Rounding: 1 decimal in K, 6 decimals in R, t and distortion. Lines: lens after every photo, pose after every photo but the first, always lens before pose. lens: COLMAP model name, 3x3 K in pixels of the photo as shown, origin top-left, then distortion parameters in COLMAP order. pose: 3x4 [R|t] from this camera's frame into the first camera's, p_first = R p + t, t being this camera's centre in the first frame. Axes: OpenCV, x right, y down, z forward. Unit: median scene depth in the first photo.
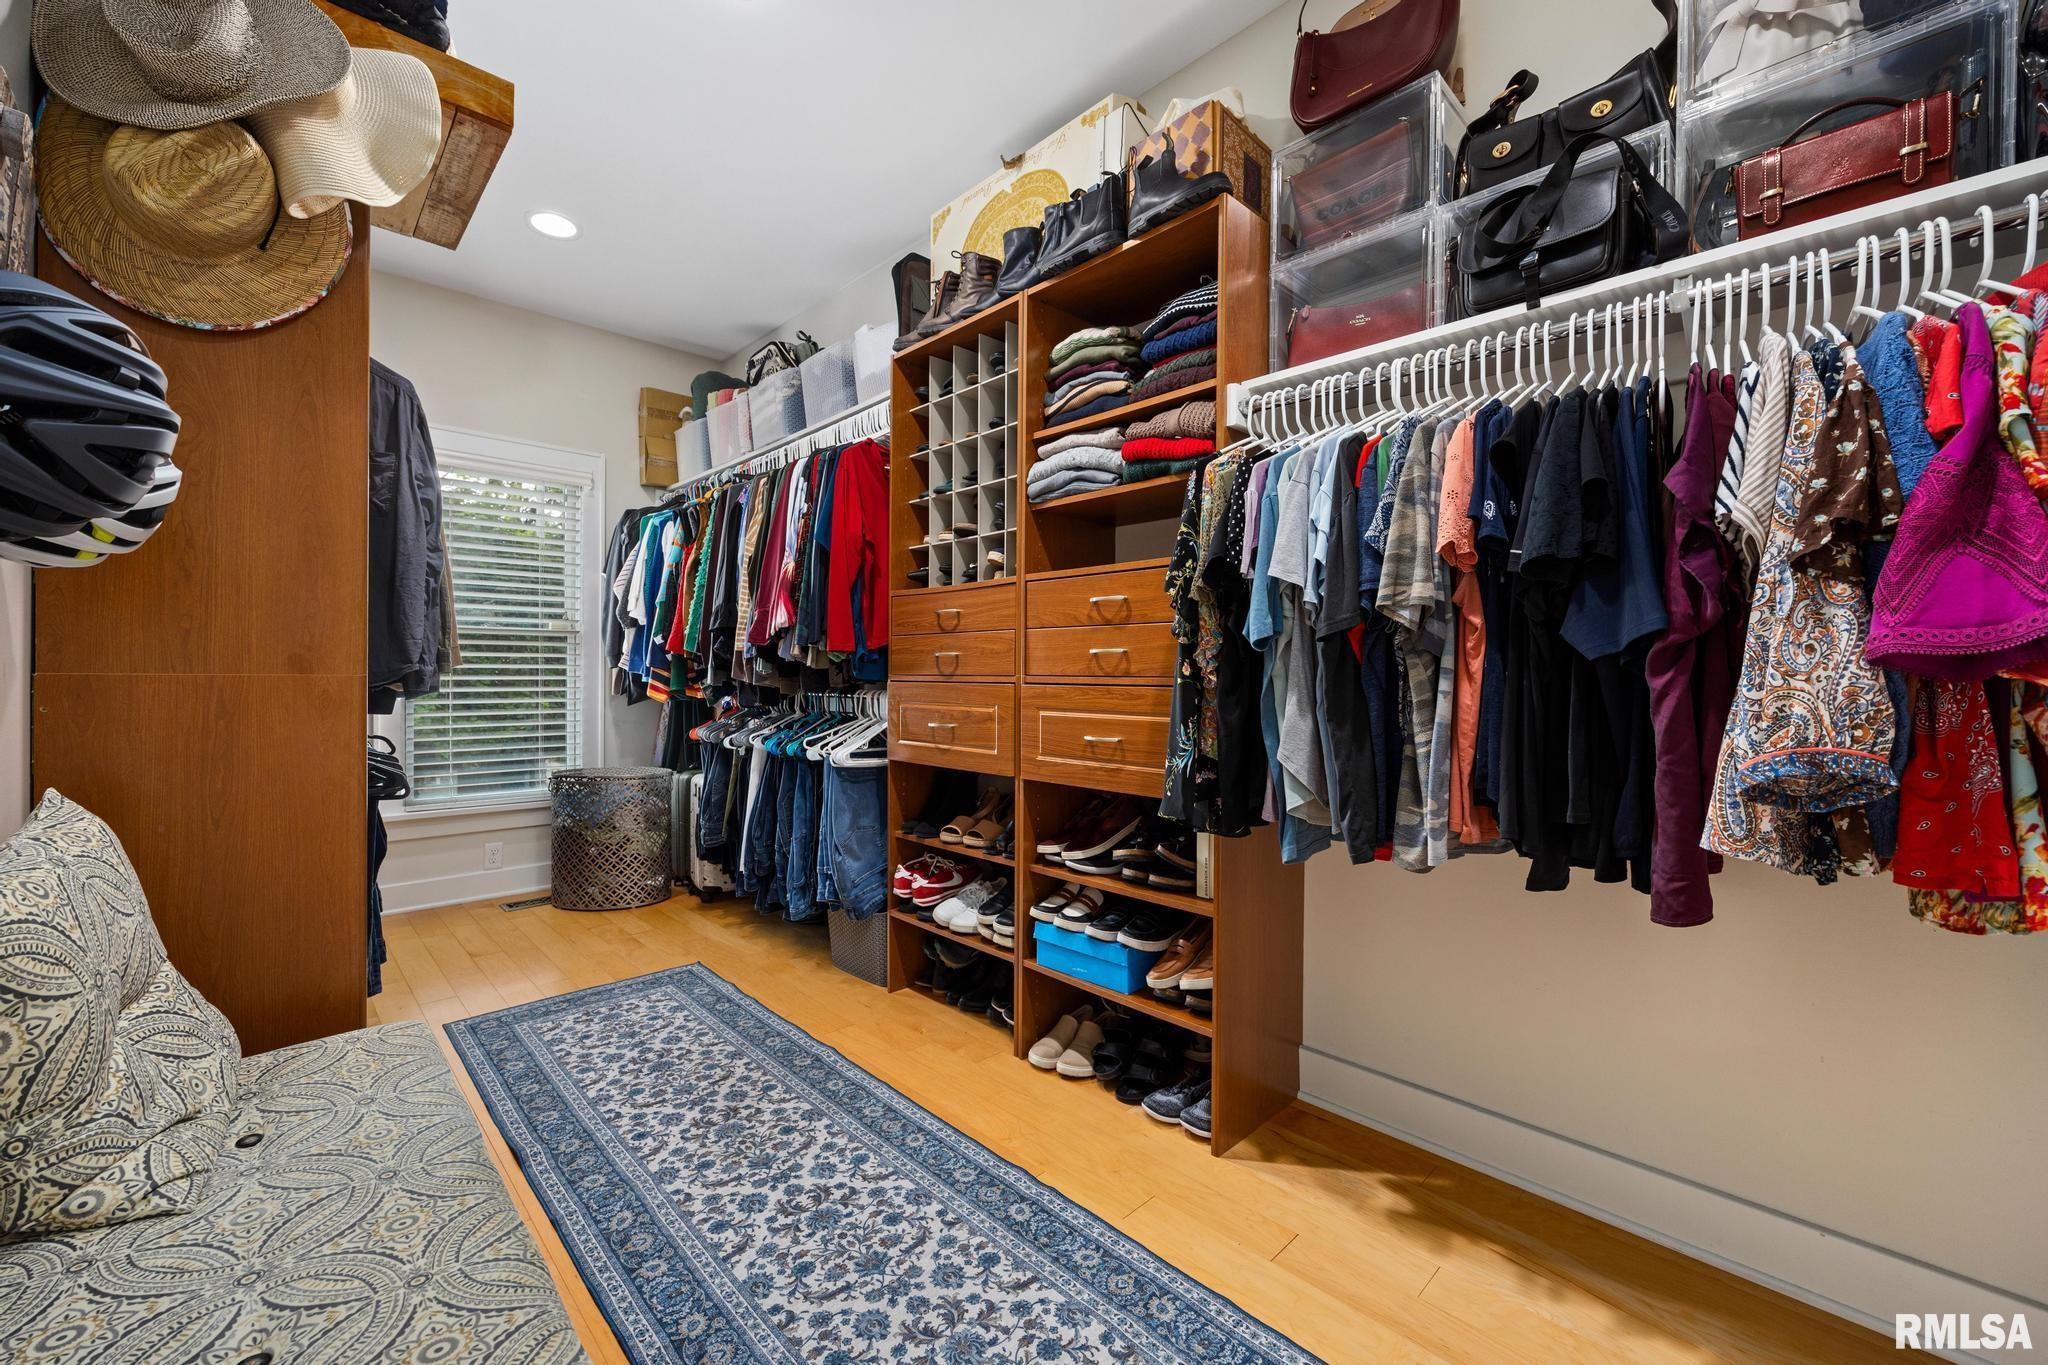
lens RADIAL K [[823.3, 0, 1024.0], [0, 823.3, 682.5], [0, 0, 1]] dist [0.001480, 0.000221]
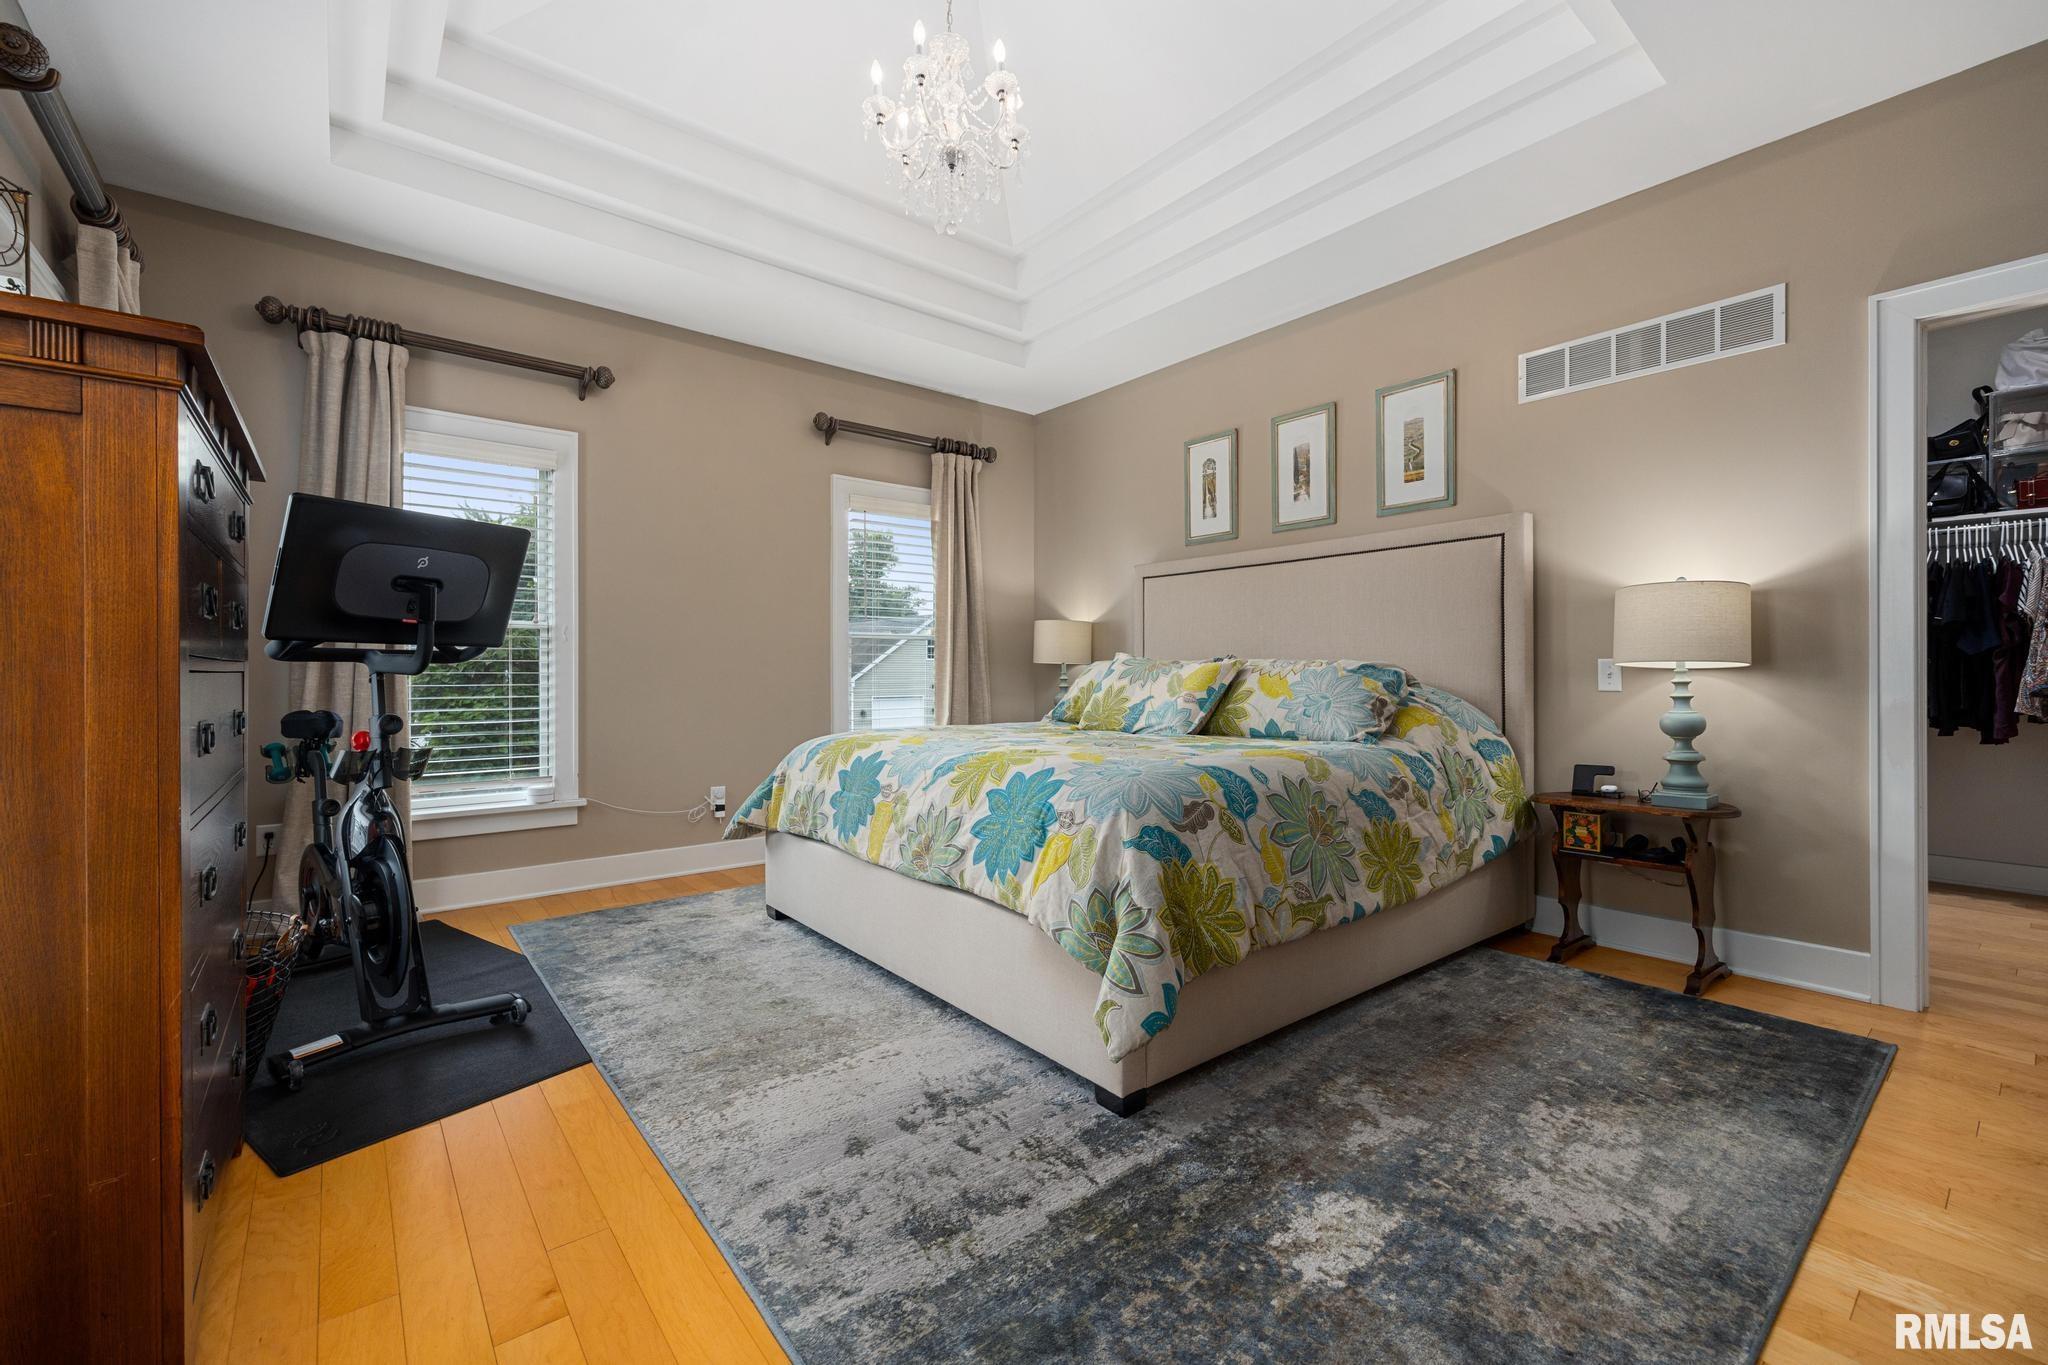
lens RADIAL K [[857.9, 0, 1052.7], [0, 857.9, 670.2], [0, 0, 1]] dist [0.001562, 0.000163]
pose [[0.997445, -0.006784, -0.071112, -2.500850], [0.006245, 0.999950, -0.007804, 0.034219], [0.071161, 0.007340, 0.997438, -2.439483]]
